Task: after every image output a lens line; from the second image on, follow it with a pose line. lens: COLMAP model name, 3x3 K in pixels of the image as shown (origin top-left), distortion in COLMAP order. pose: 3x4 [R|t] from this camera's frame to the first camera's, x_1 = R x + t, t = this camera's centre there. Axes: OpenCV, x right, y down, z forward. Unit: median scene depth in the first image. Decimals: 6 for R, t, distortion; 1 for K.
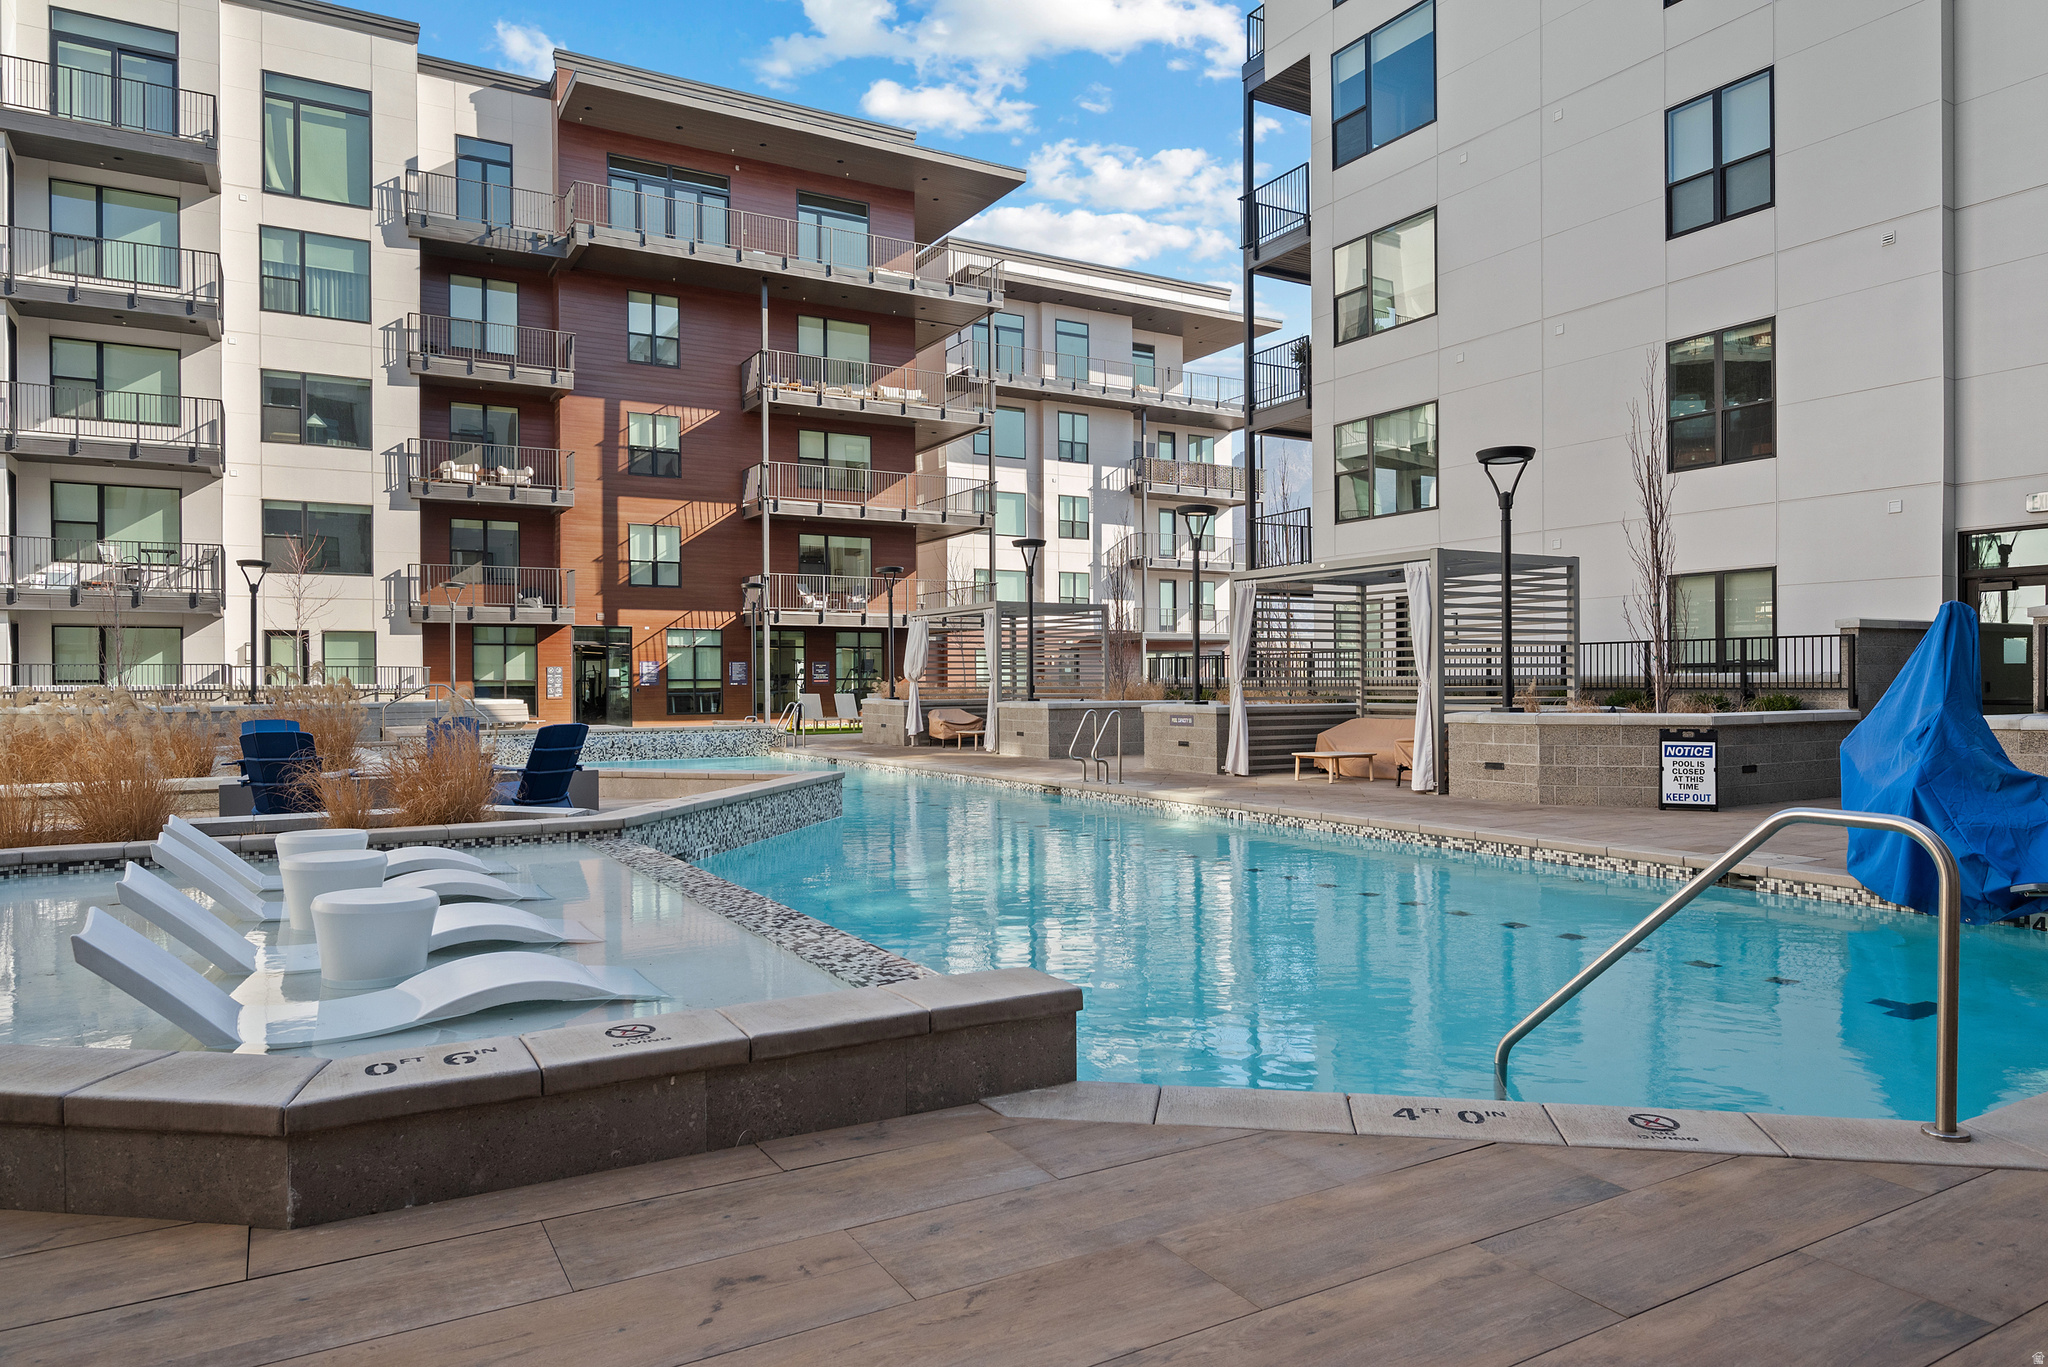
lens RADIAL K [[1305.7, 0, 1024.0], [0, 1305.7, 683.5], [0, 0, 1]] dist [0.000458, -0.001679]
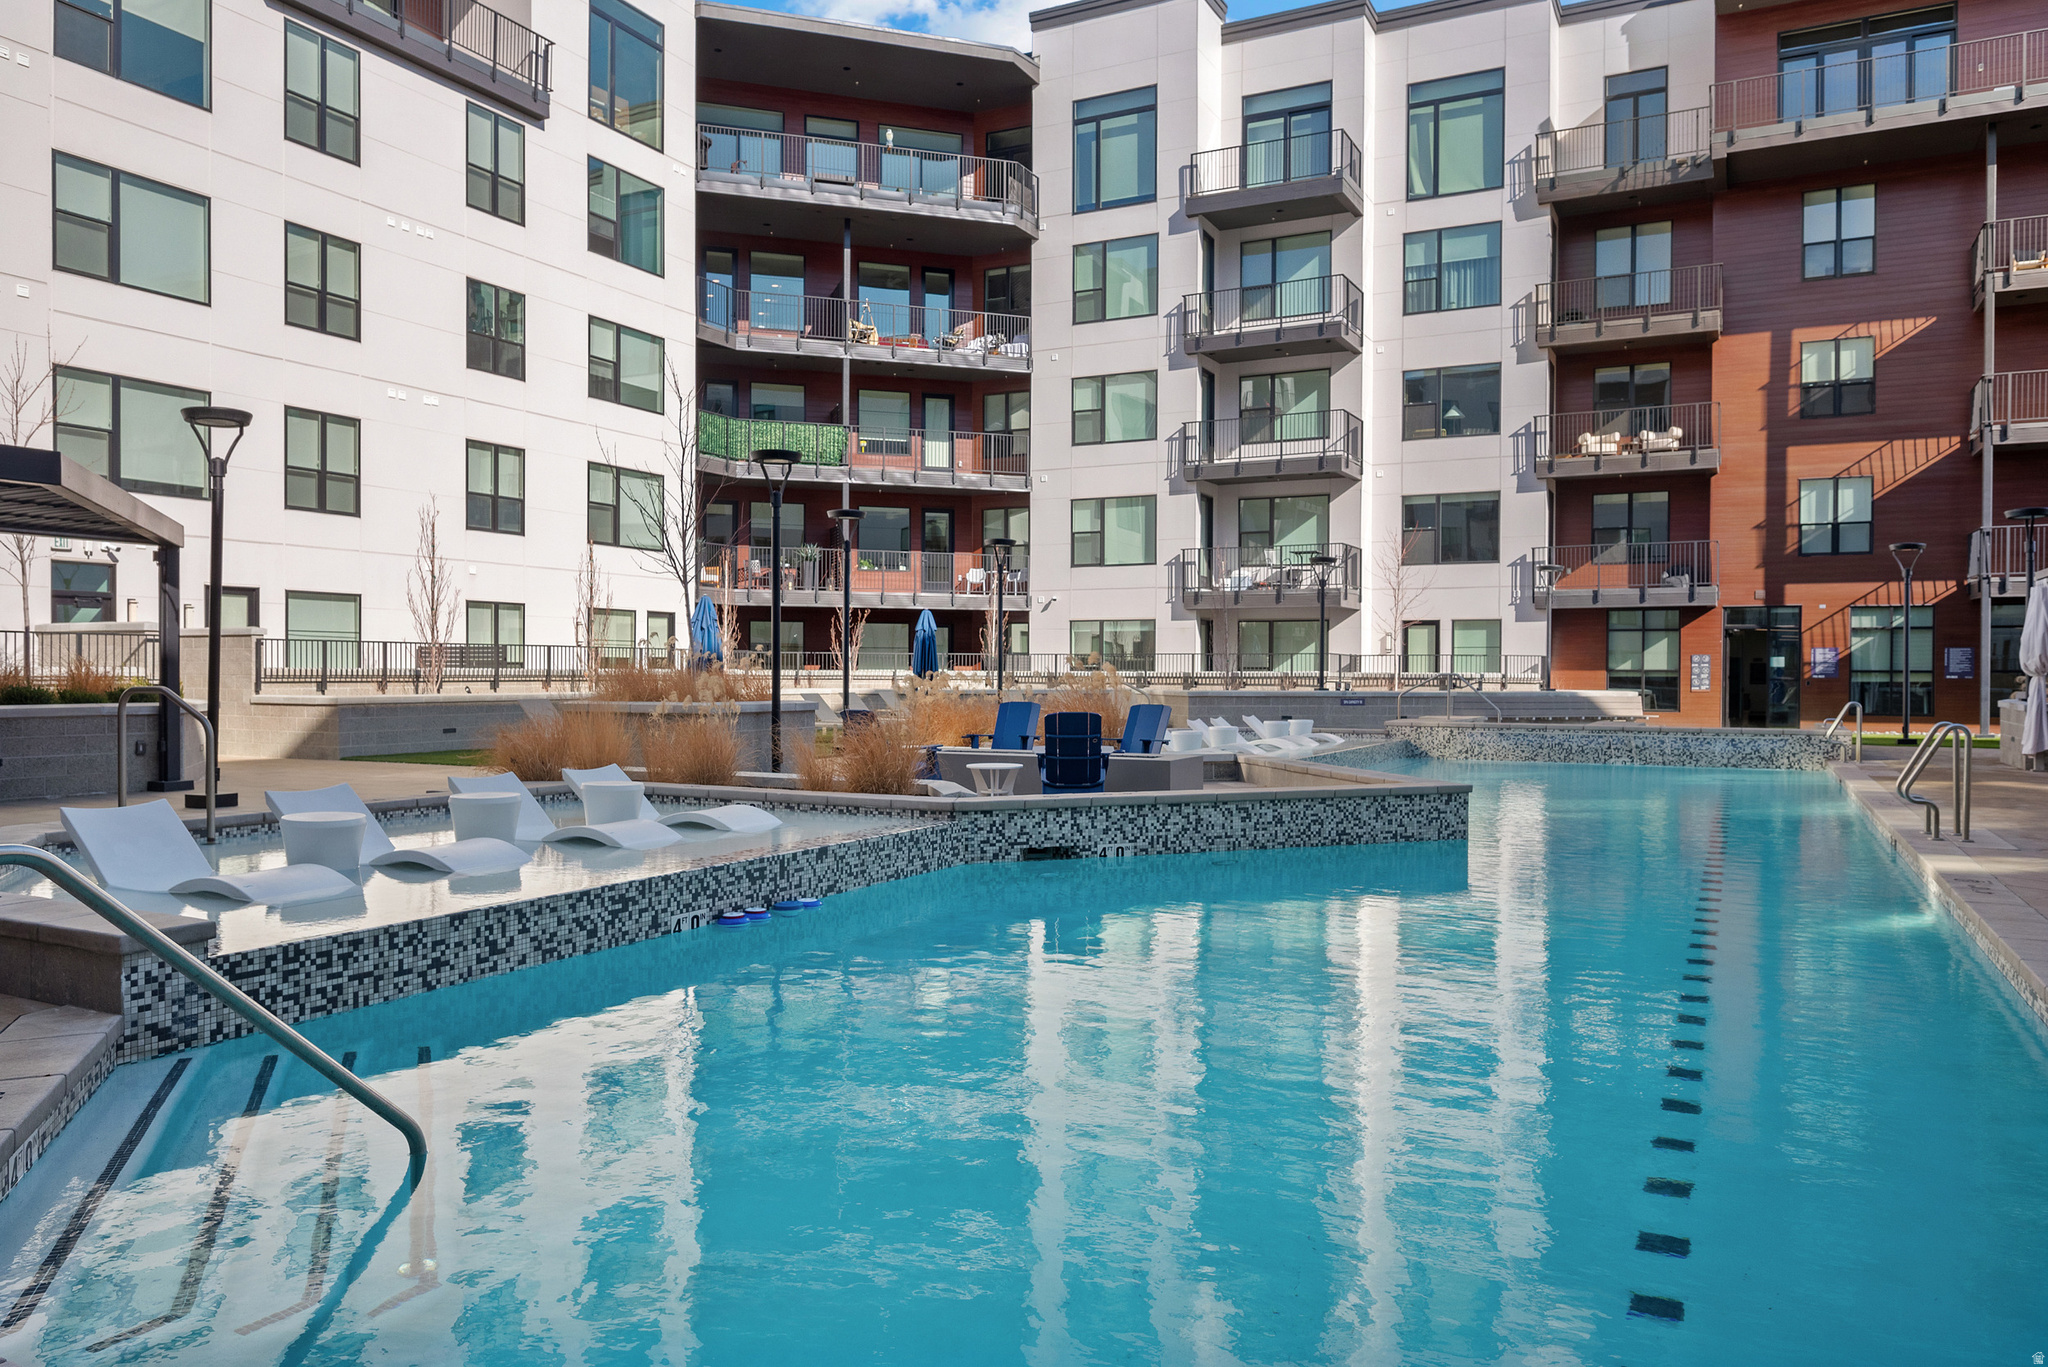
lens RADIAL K [[1407.2, 0, 1024.0], [0, 1407.2, 683.5], [0, 0, 1]] dist [-0.004459, 0.001365]
pose [[0.534886, 0.014631, -0.844797, 0.195652], [-0.007961, 0.999893, 0.012276, -0.001713], [0.844886, 0.000160, 0.534946, 0.128721]]
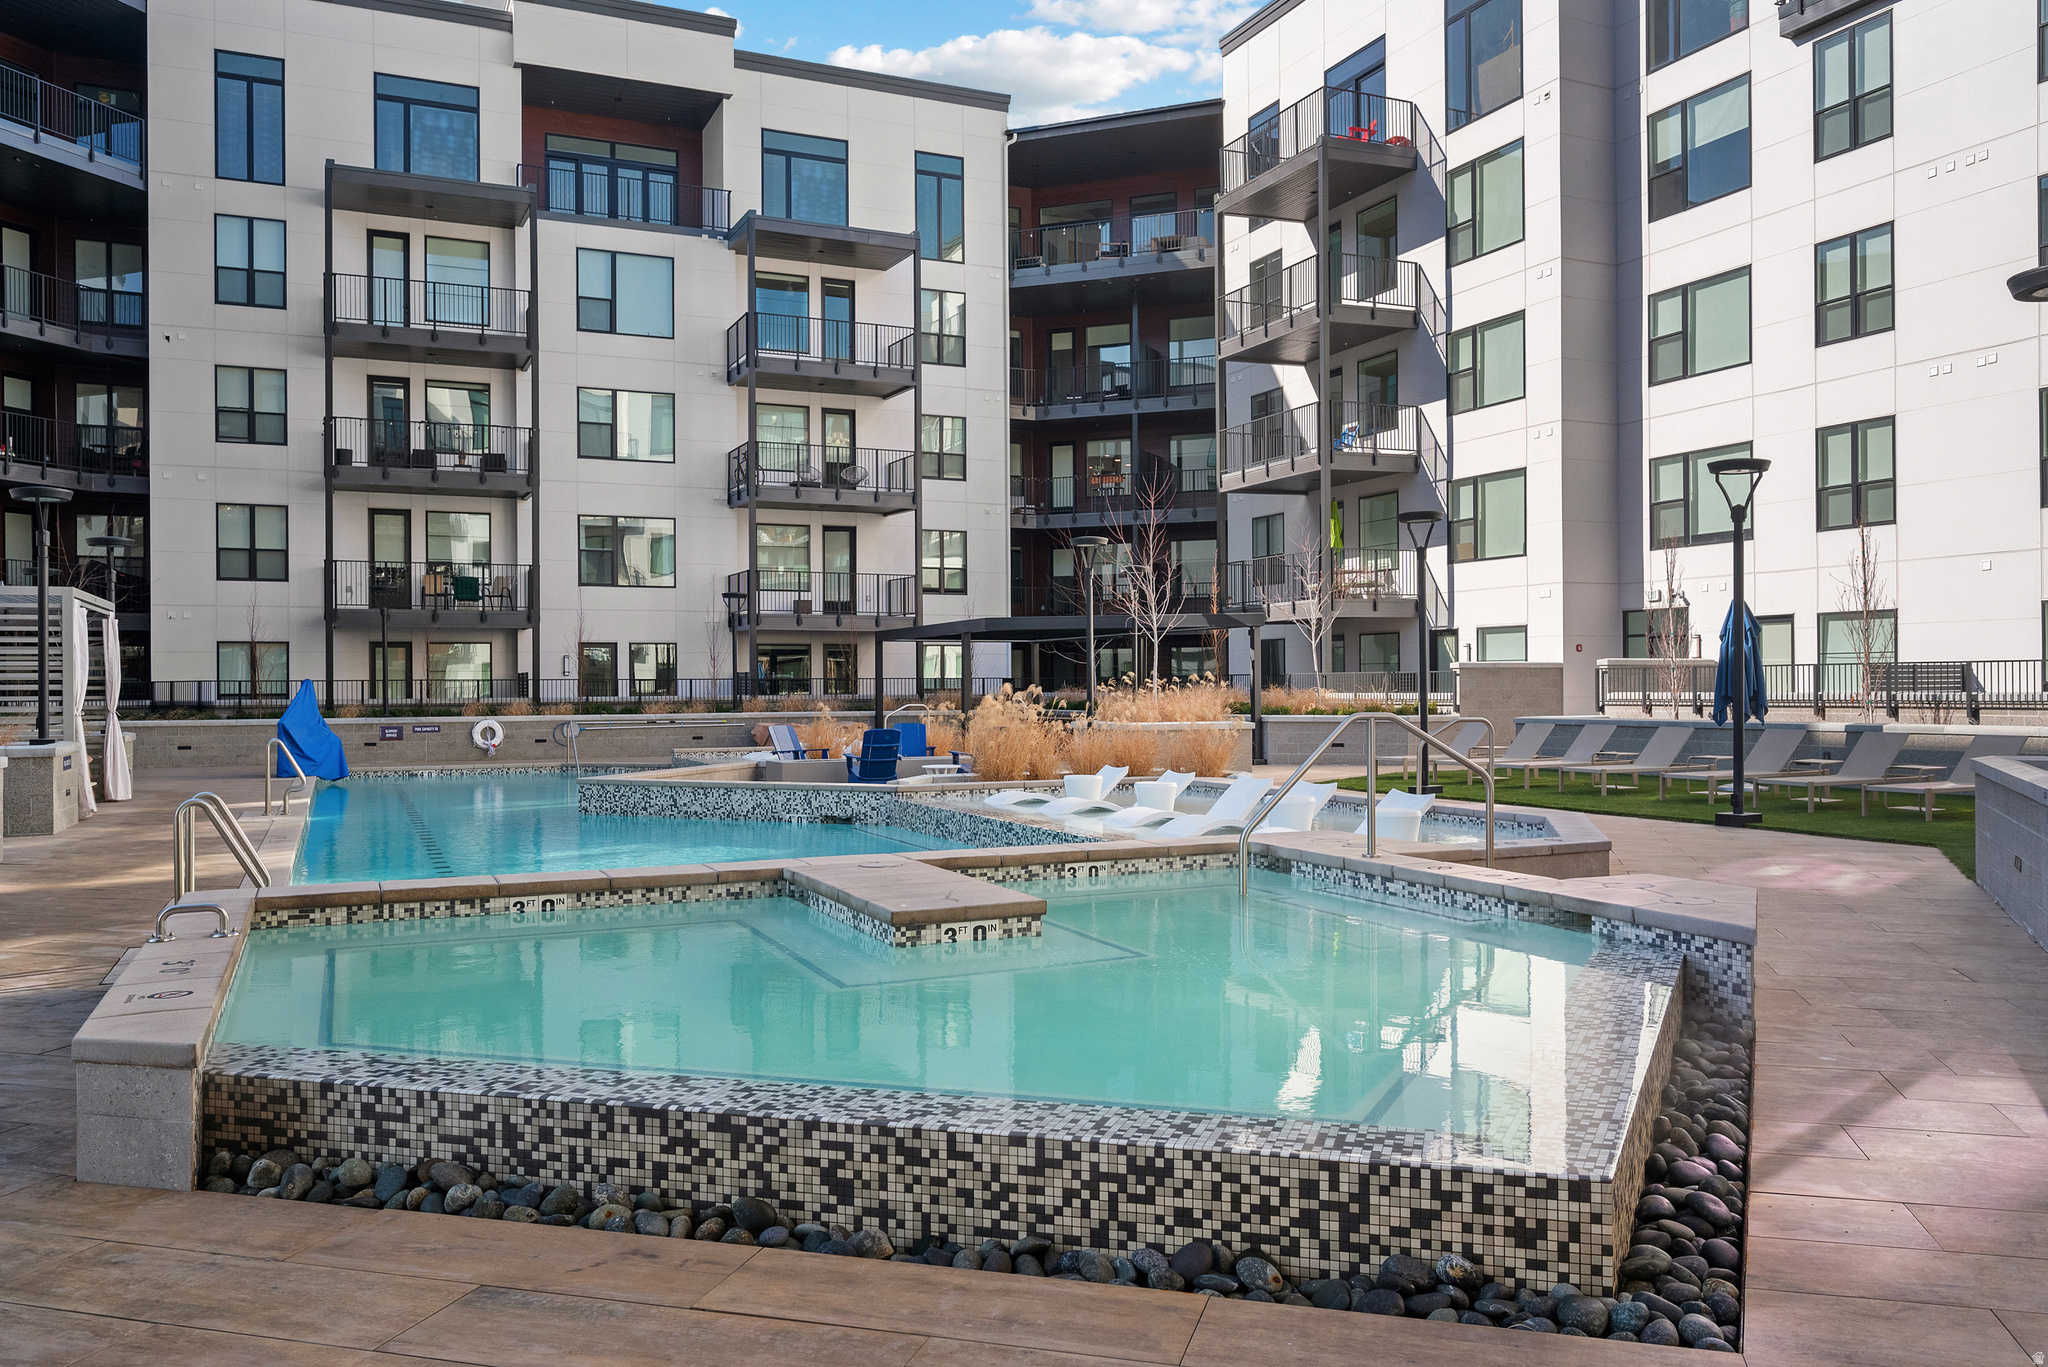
lens RADIAL K [[1516.5, 0, 1024.0], [0, 1516.5, 683.5], [0, 0, 1]] dist [-0.015834, -0.001160]
pose [[-0.992906, 0.009011, 0.118563, -0.327466], [0.009055, 0.999959, -0.000173, -0.005923], [-0.118560, 0.000902, -0.992947, 1.047557]]
